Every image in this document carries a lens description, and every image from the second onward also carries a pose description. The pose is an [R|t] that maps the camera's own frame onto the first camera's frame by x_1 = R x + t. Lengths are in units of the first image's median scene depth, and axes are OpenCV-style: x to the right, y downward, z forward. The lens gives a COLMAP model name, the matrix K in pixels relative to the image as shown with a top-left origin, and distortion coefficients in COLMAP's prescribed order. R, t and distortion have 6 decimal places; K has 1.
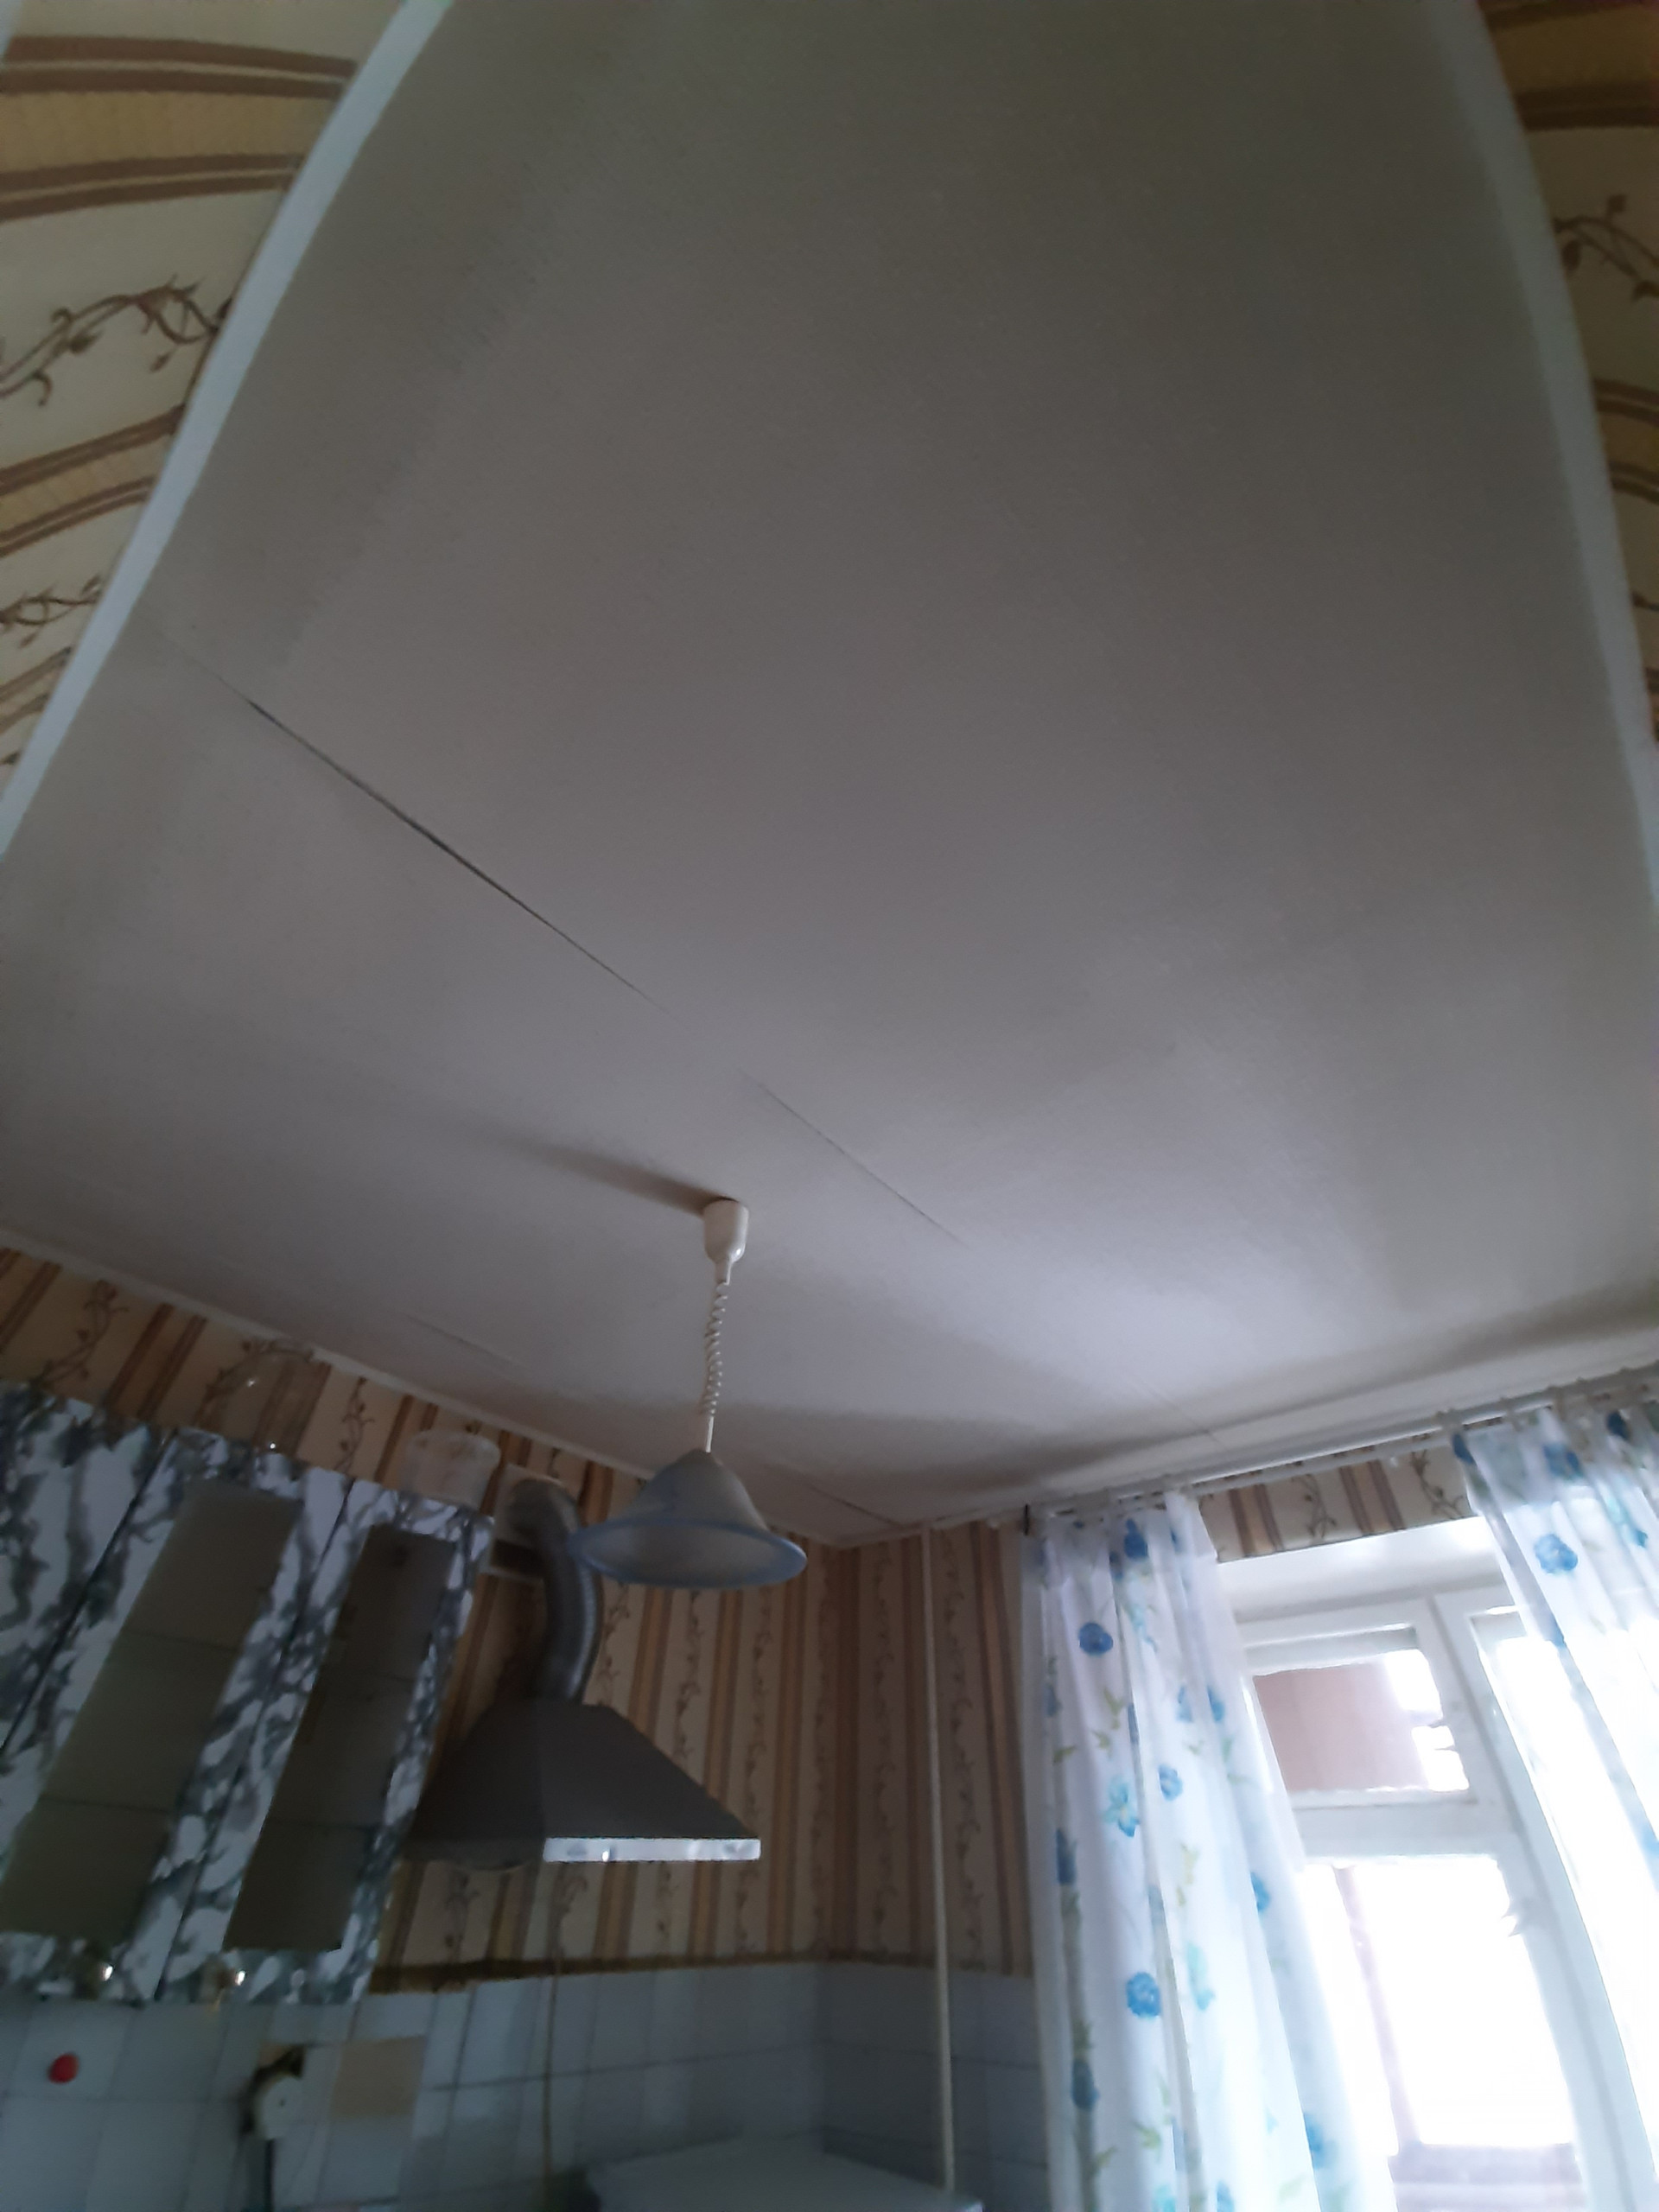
lens RADIAL K [[866.5, 0, 828.2], [0, 866.5, 1120.9], [0, 0, 1]] dist [0.002335, -0.011110]
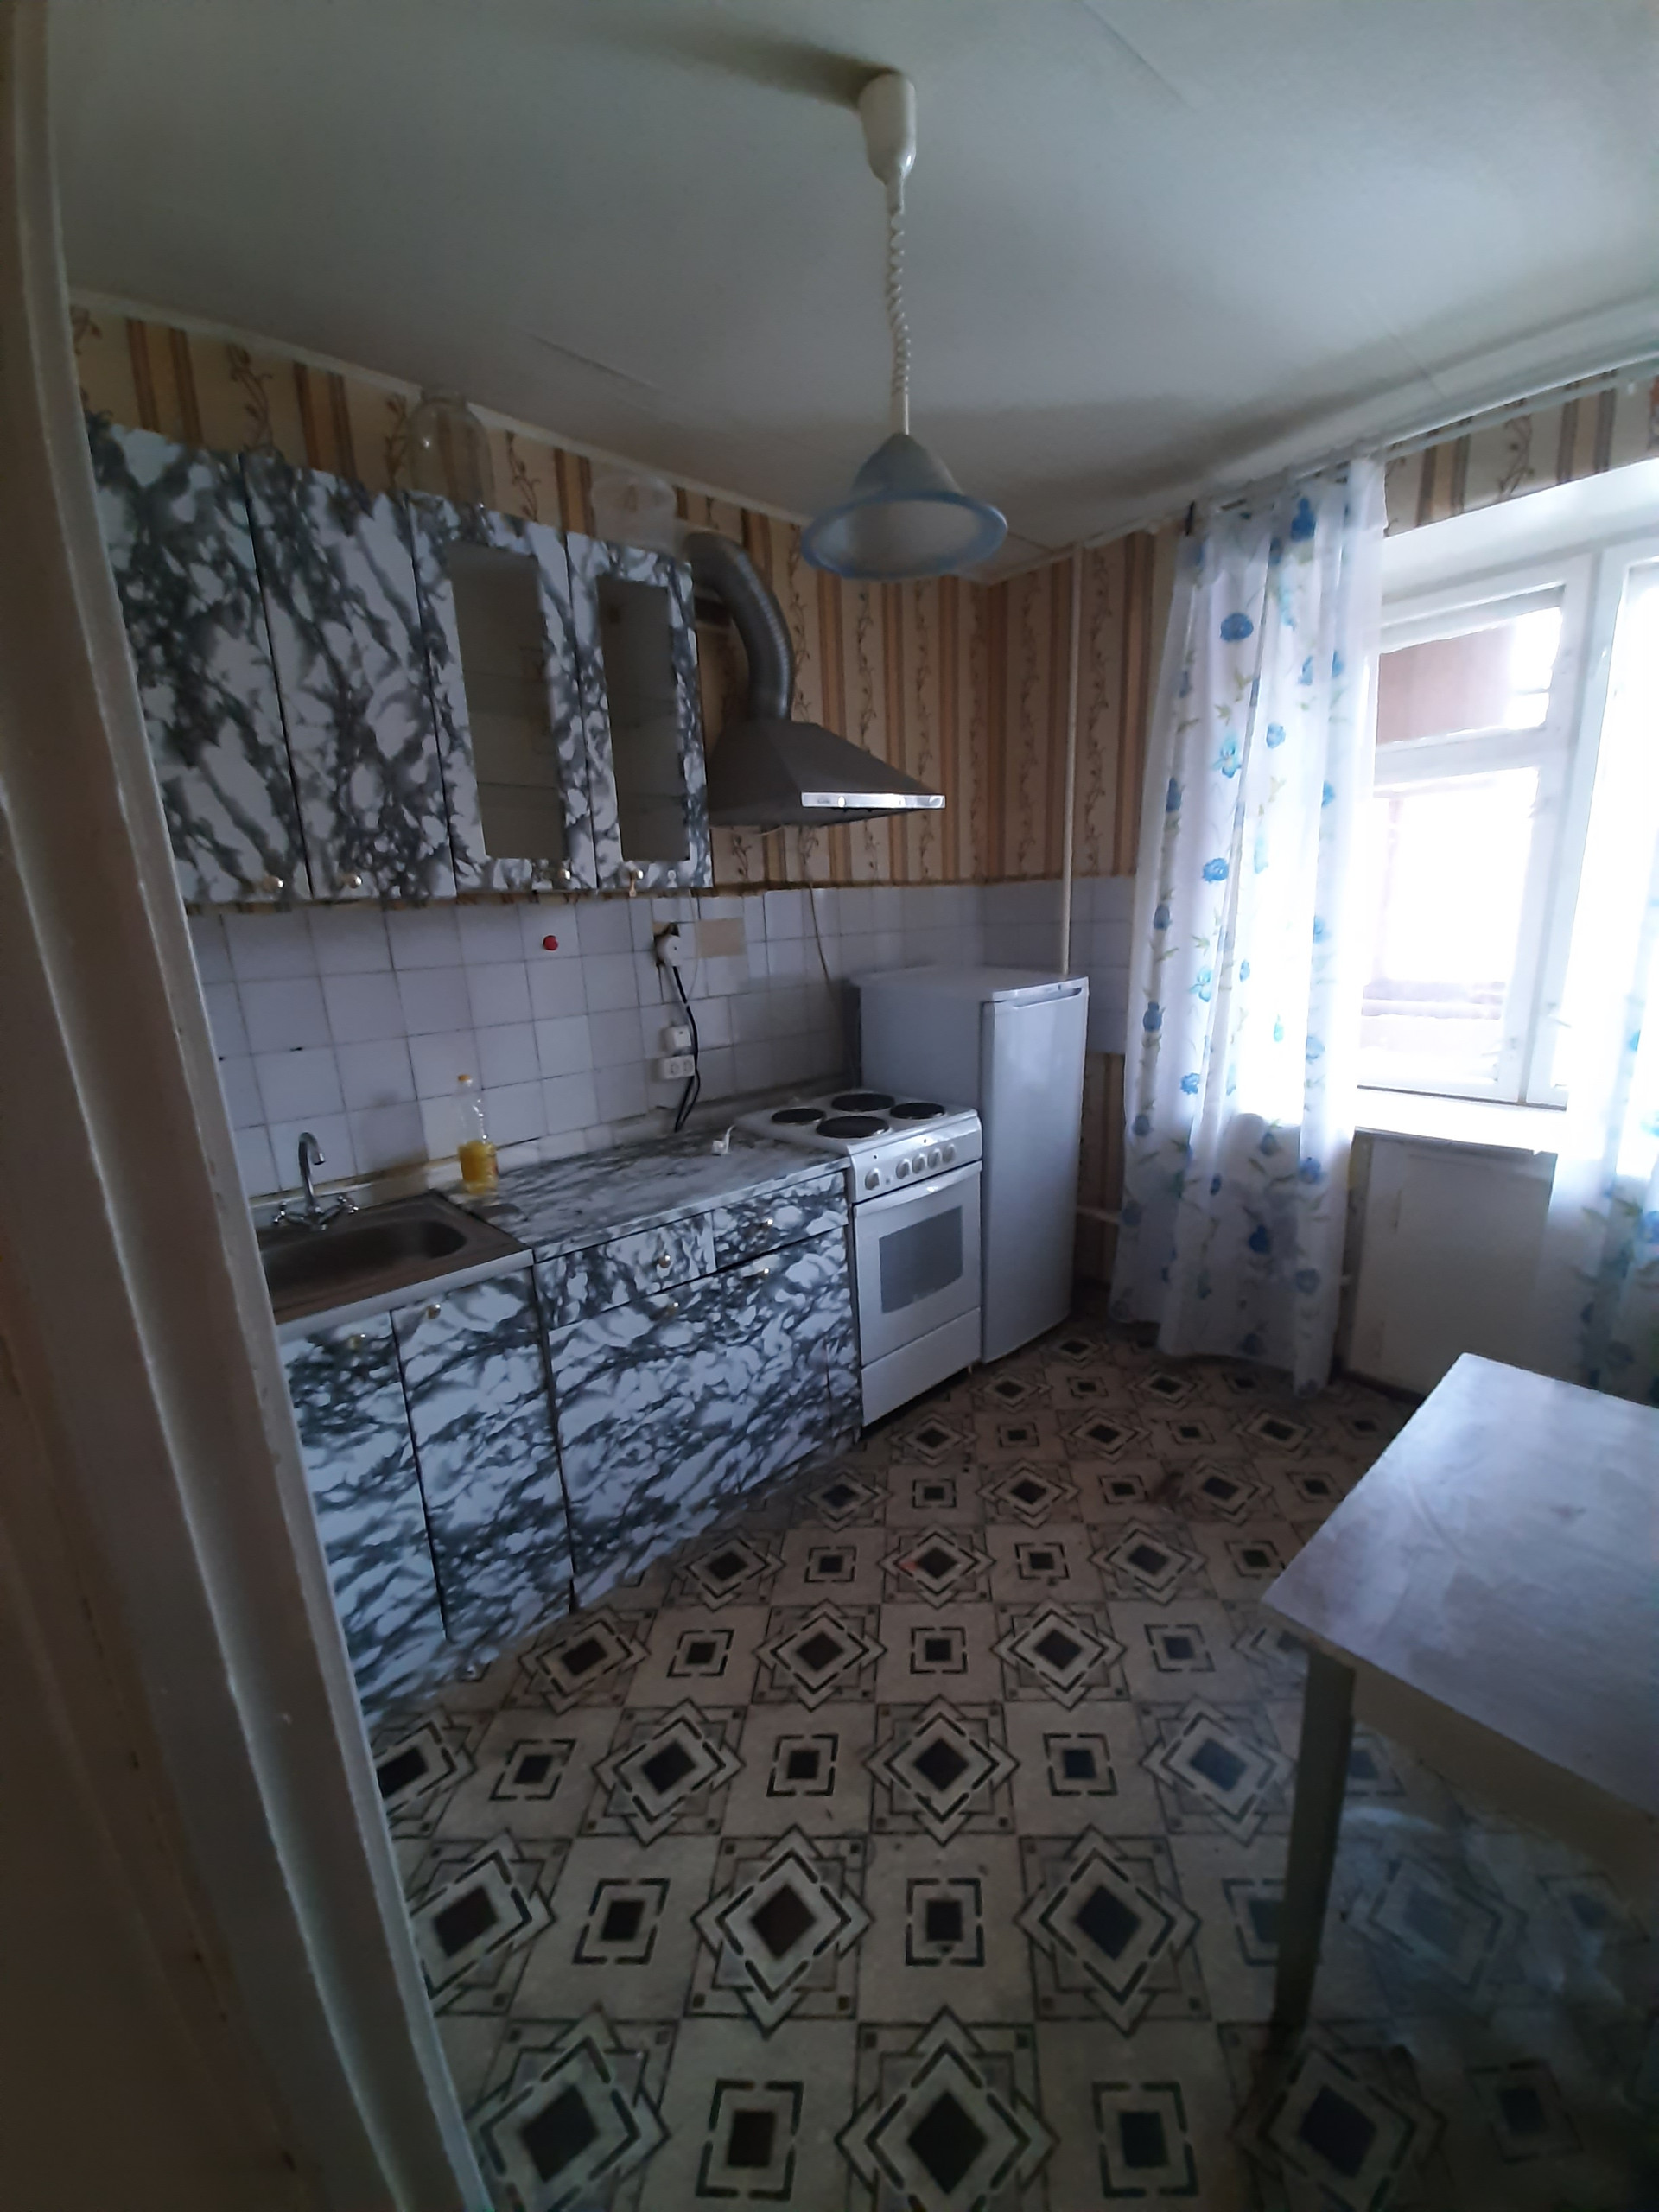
lens RADIAL K [[854.4, 0, 832.7], [0, 854.4, 1123.9], [0, 0, 1]] dist [0.011336, -0.011049]
pose [[0.989024, -0.026538, -0.145350, -0.065018], [0.135208, 0.559241, 0.817905, -0.007311], [0.059580, -0.828580, 0.556691, -0.178166]]
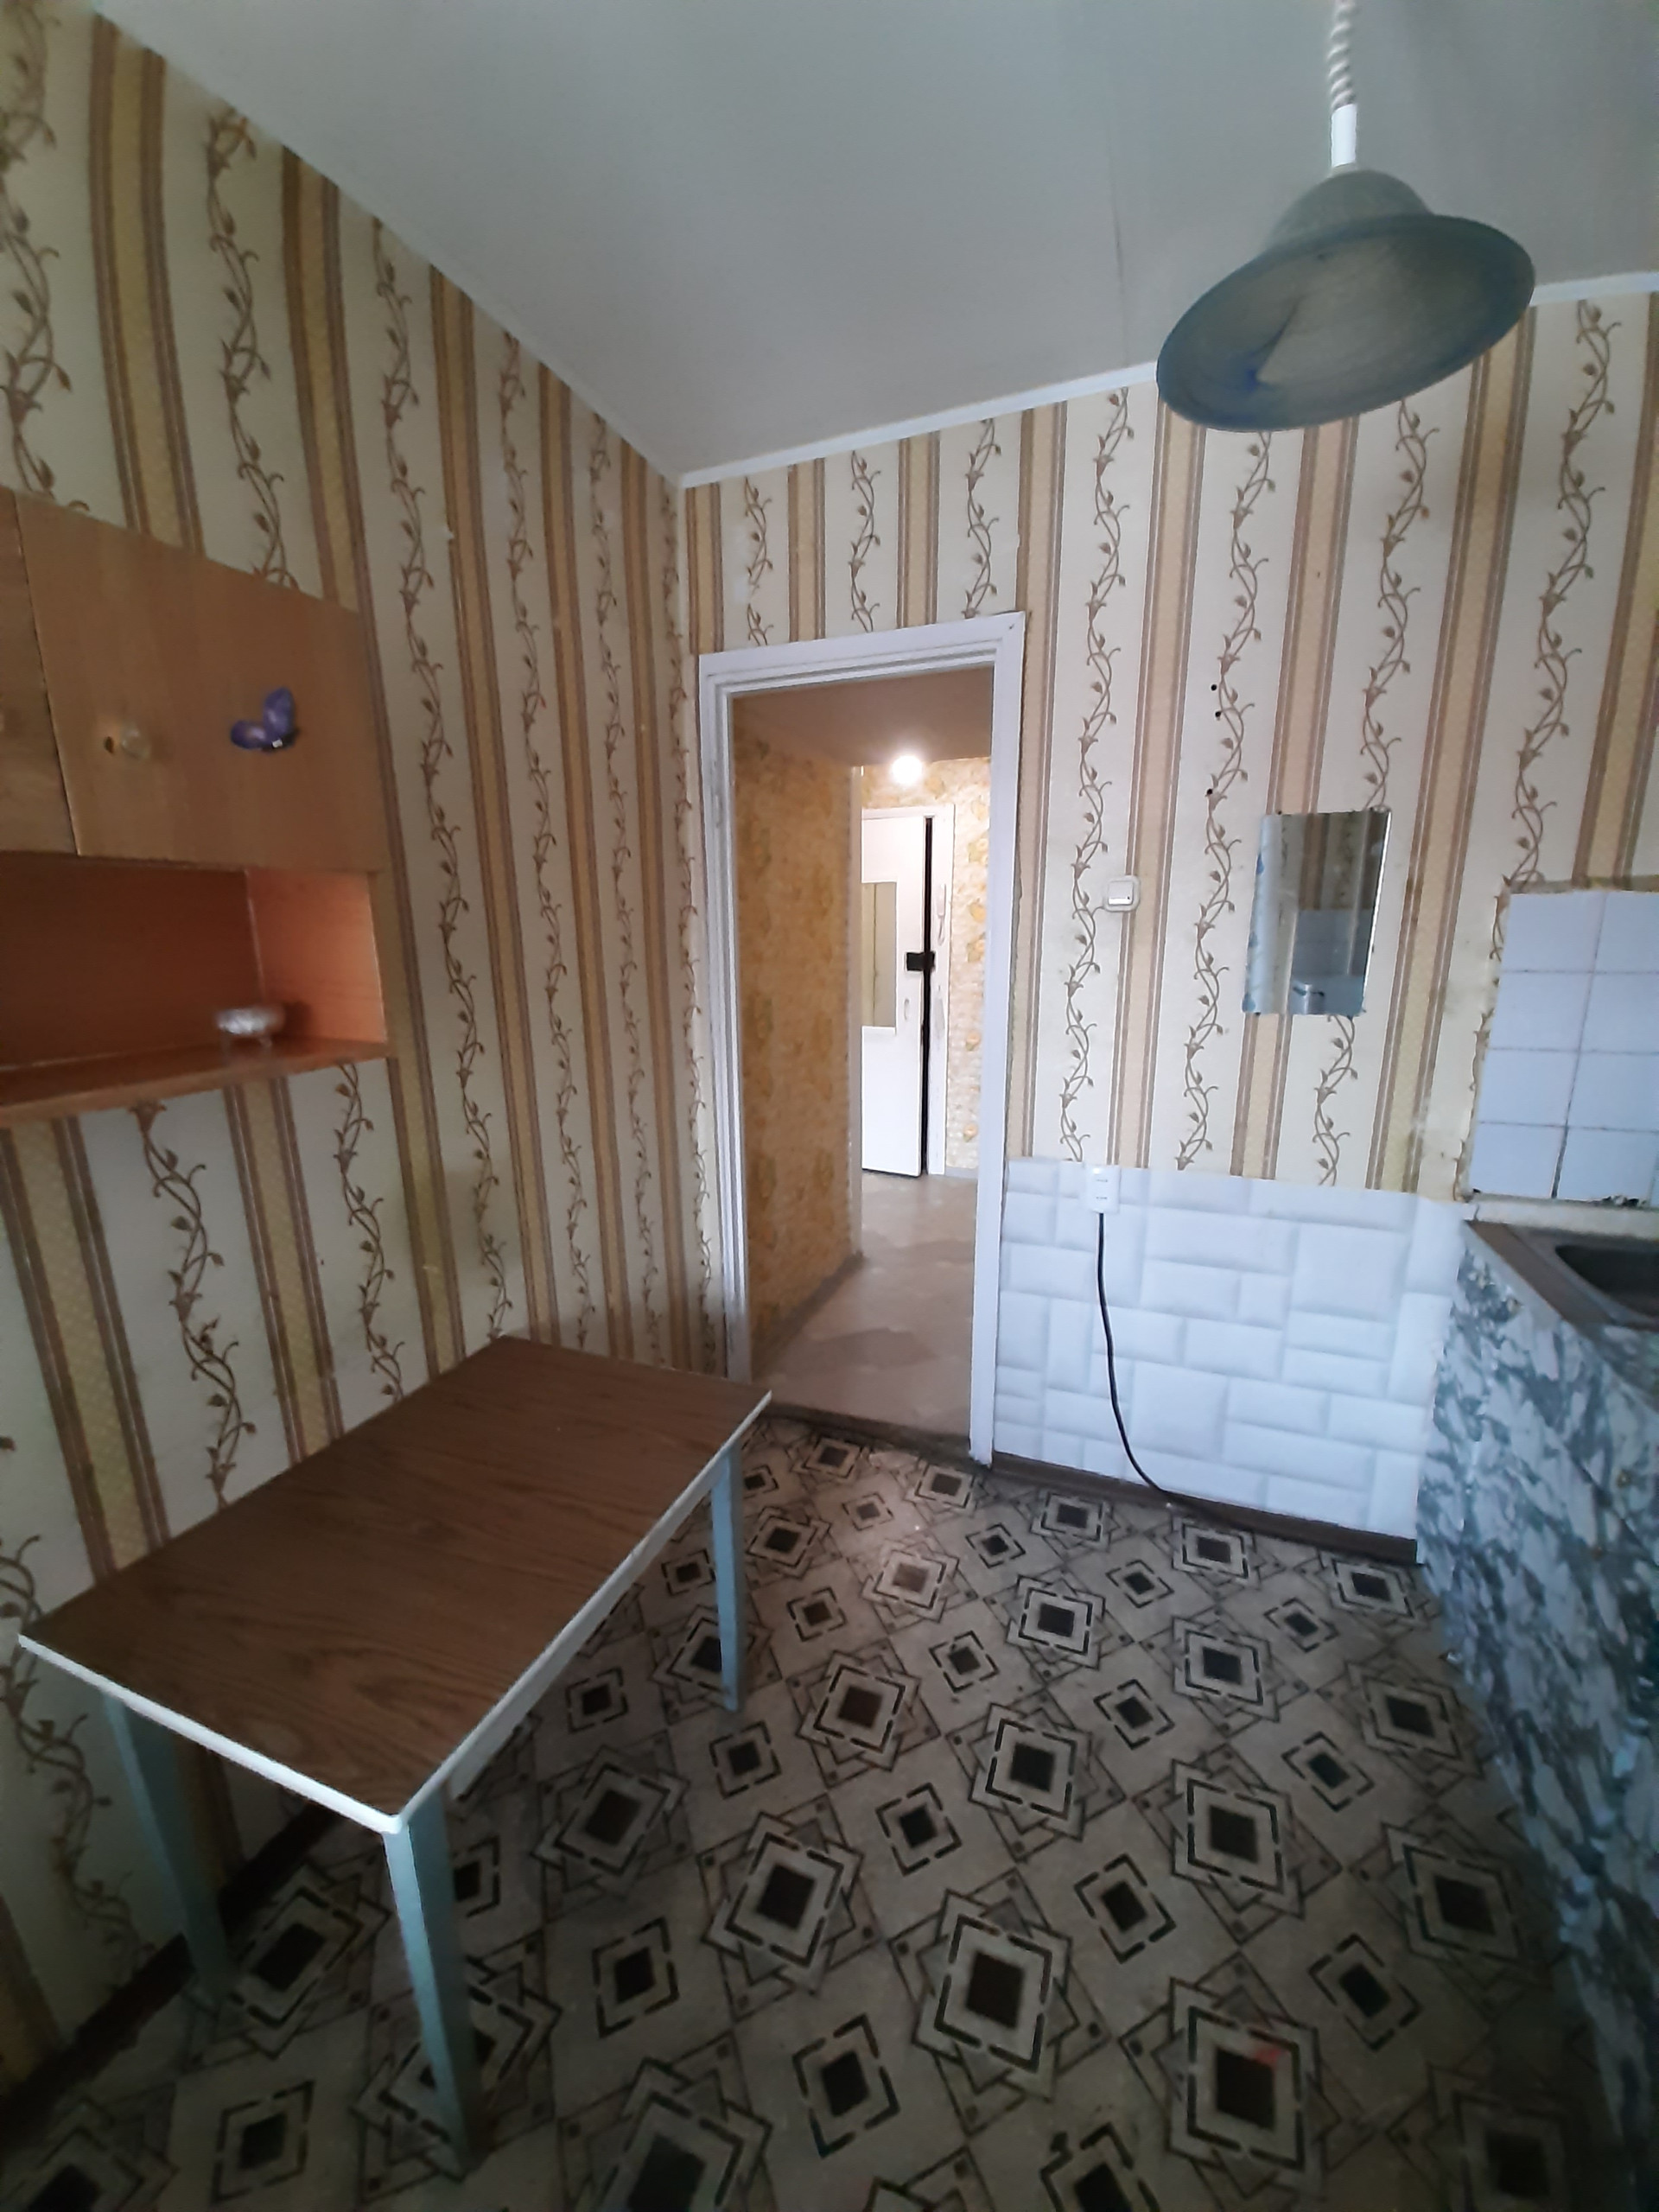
lens RADIAL K [[866.5, 0, 828.2], [0, 866.5, 1120.9], [0, 0, 1]] dist [0.002335, -0.011110]
pose [[-0.942798, 0.064712, -0.327022, 0.611585], [0.215920, 0.865941, -0.451137, 1.408090], [0.253988, -0.495942, -0.830380, 1.415641]]
